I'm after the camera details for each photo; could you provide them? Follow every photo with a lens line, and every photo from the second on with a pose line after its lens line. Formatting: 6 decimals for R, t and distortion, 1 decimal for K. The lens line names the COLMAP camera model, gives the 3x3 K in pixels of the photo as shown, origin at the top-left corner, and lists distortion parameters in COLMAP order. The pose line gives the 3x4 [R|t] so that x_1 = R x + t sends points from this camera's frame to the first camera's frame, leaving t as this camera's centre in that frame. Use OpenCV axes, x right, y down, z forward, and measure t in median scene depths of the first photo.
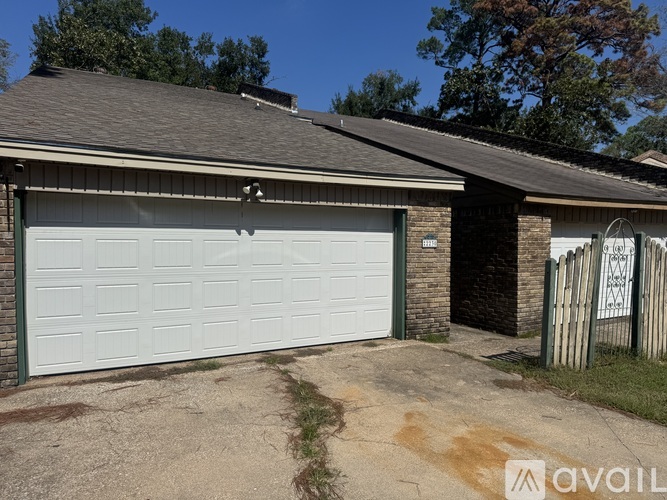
lens RADIAL K [[472.5, 0, 333.5], [0, 472.5, 250.0], [0, 0, 1]] dist [0.042836, -0.047830]
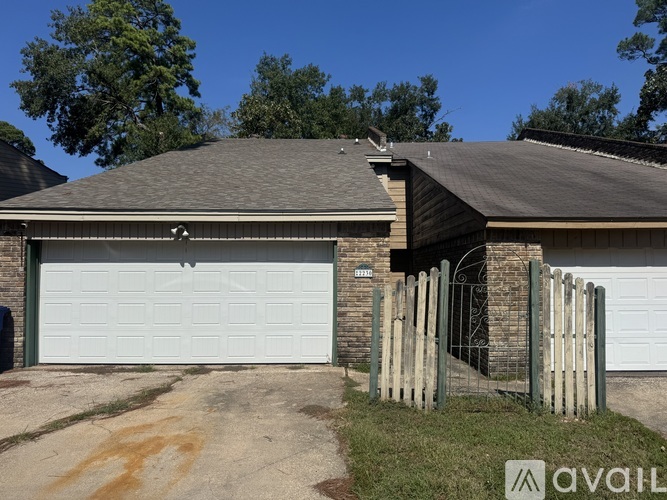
lens RADIAL K [[472.5, 0, 333.5], [0, 472.5, 250.0], [0, 0, 1]] dist [0.042836, -0.047830]
pose [[0.880630, -0.026647, -0.473055, 0.630143], [-0.005655, 0.997755, -0.066730, 0.004115], [0.473771, 0.061440, 0.878502, 0.071386]]
